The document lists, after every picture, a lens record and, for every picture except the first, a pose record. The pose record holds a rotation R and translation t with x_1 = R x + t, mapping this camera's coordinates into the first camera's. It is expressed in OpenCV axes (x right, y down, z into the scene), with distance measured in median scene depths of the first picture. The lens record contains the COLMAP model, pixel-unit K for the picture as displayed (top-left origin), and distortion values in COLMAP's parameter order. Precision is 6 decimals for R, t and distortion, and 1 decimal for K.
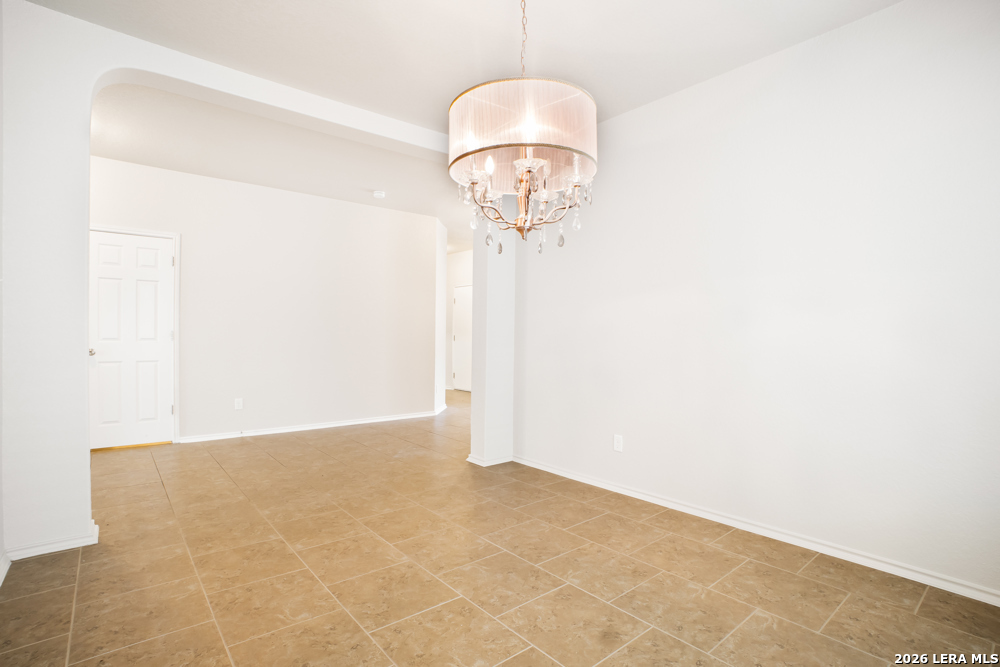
lens RADIAL K [[476.2, 0, 498.1], [0, 476.2, 336.7], [0, 0, 1]] dist [-0.022025, 0.000271]
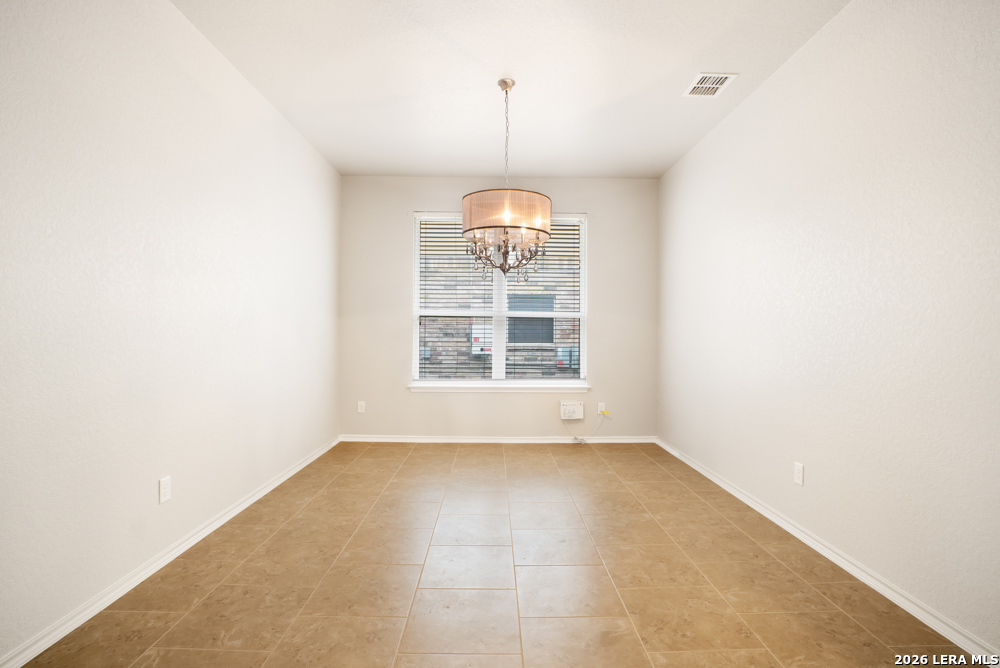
lens RADIAL K [[493.8, 0, 495.4], [0, 493.8, 338.8], [0, 0, 1]] dist [-0.071372, 0.027662]
pose [[-0.769915, -0.016663, 0.637929, -0.630225], [-0.009460, 0.999847, 0.014700, -0.001720], [-0.638077, 0.005283, -0.769955, 1.448326]]
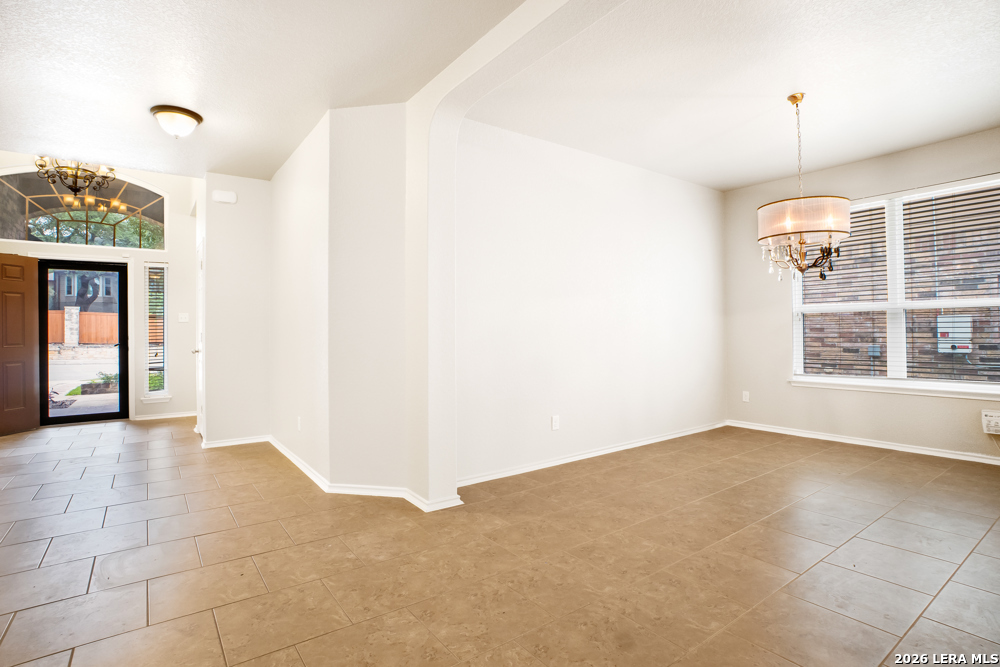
lens RADIAL K [[493.8, 0, 495.4], [0, 493.8, 338.3], [0, 0, 1]] dist [-0.071372, 0.027662]
pose [[0.076224, -0.019162, 0.996907, -1.130424], [0.013296, 0.999746, 0.018200, -0.006988], [-0.997002, 0.011867, 0.076459, 1.249183]]
